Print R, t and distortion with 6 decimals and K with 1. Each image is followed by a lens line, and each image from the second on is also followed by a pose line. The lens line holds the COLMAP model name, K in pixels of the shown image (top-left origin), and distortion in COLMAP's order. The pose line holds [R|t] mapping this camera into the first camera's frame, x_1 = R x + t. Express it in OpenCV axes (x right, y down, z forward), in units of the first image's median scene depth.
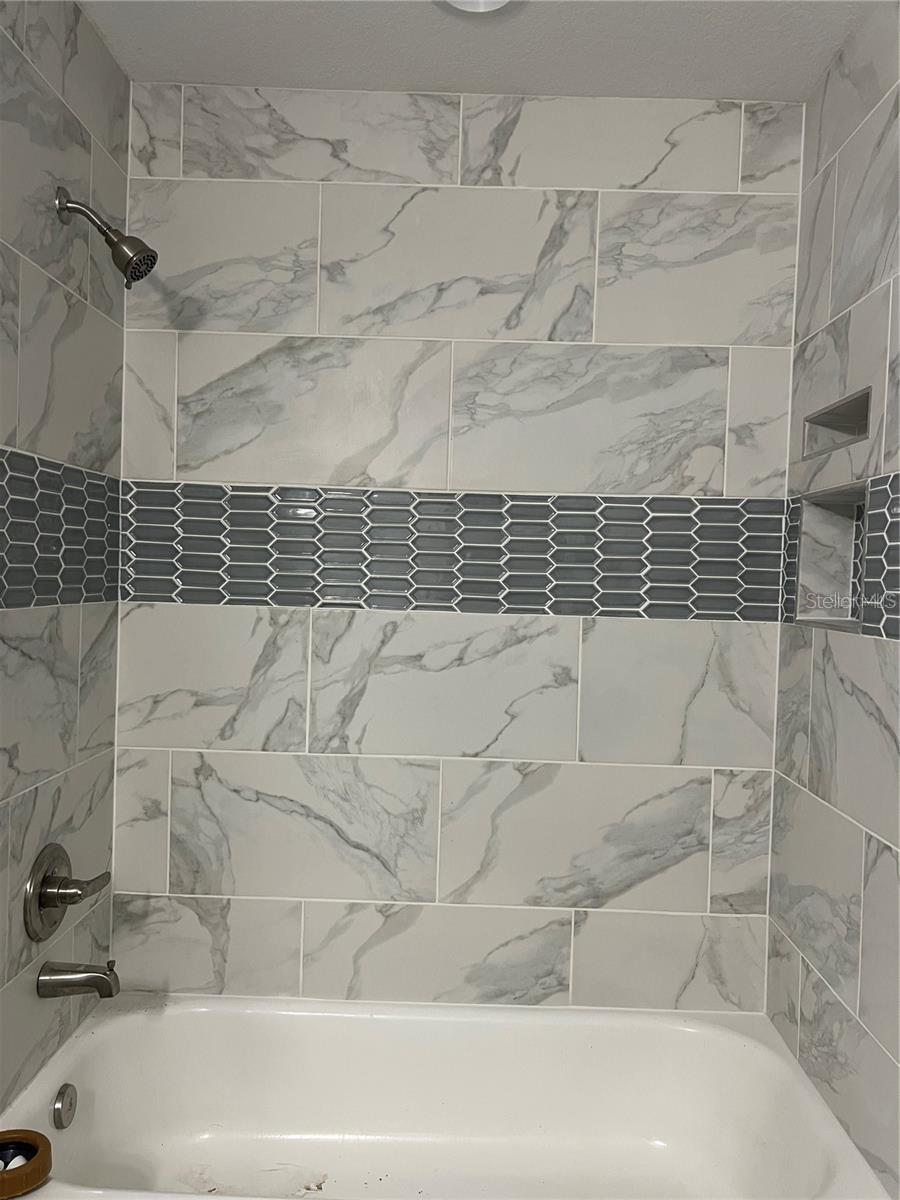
lens RADIAL K [[893.9, 0, 451.9], [0, 893.9, 609.9], [0, 0, 1]] dist [0.097371, -0.155338]
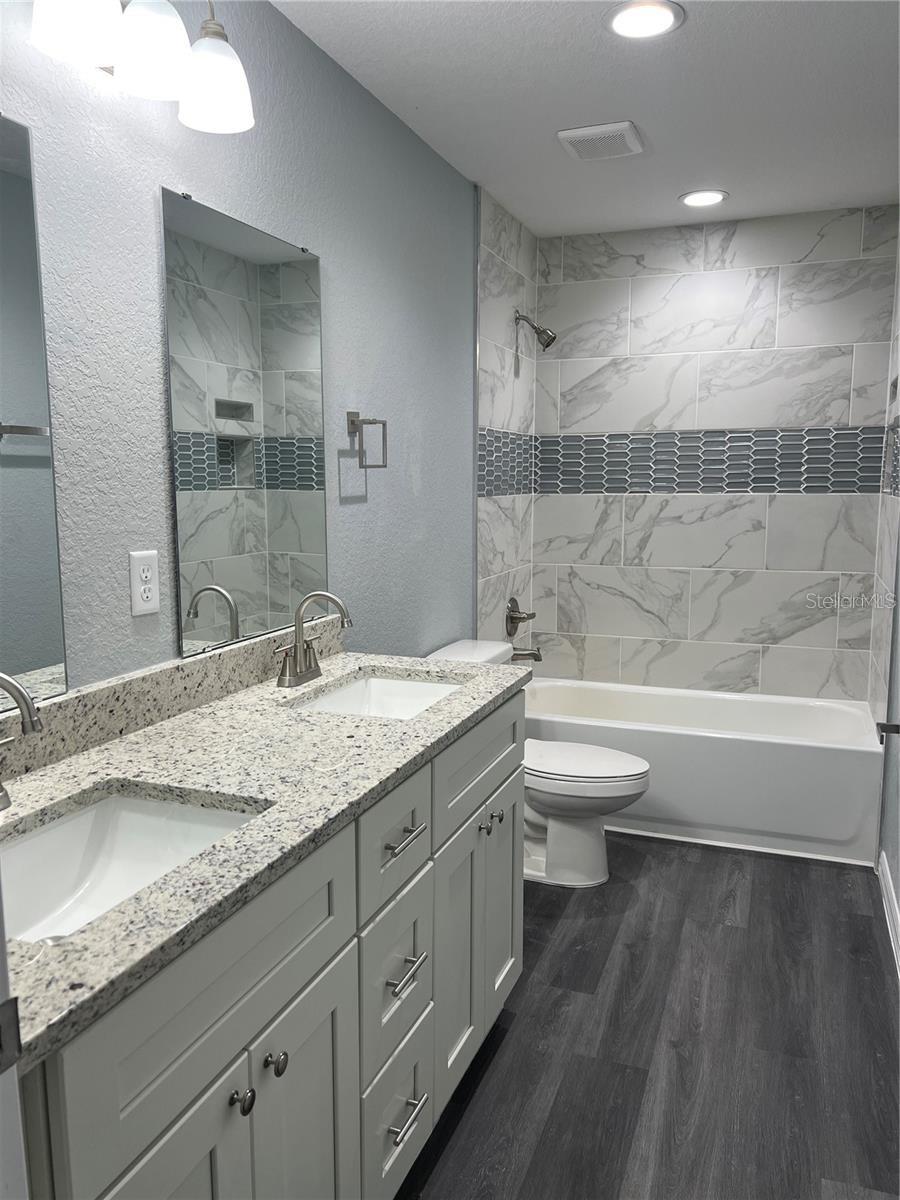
lens RADIAL K [[893.9, 0, 451.9], [0, 893.9, 609.9], [0, 0, 1]] dist [0.097371, -0.155338]
pose [[0.943011, 0.014798, -0.332431, 0.152311], [0.023541, 0.993541, 0.111006, 0.024009], [0.331927, -0.112506, 0.936572, -1.049062]]
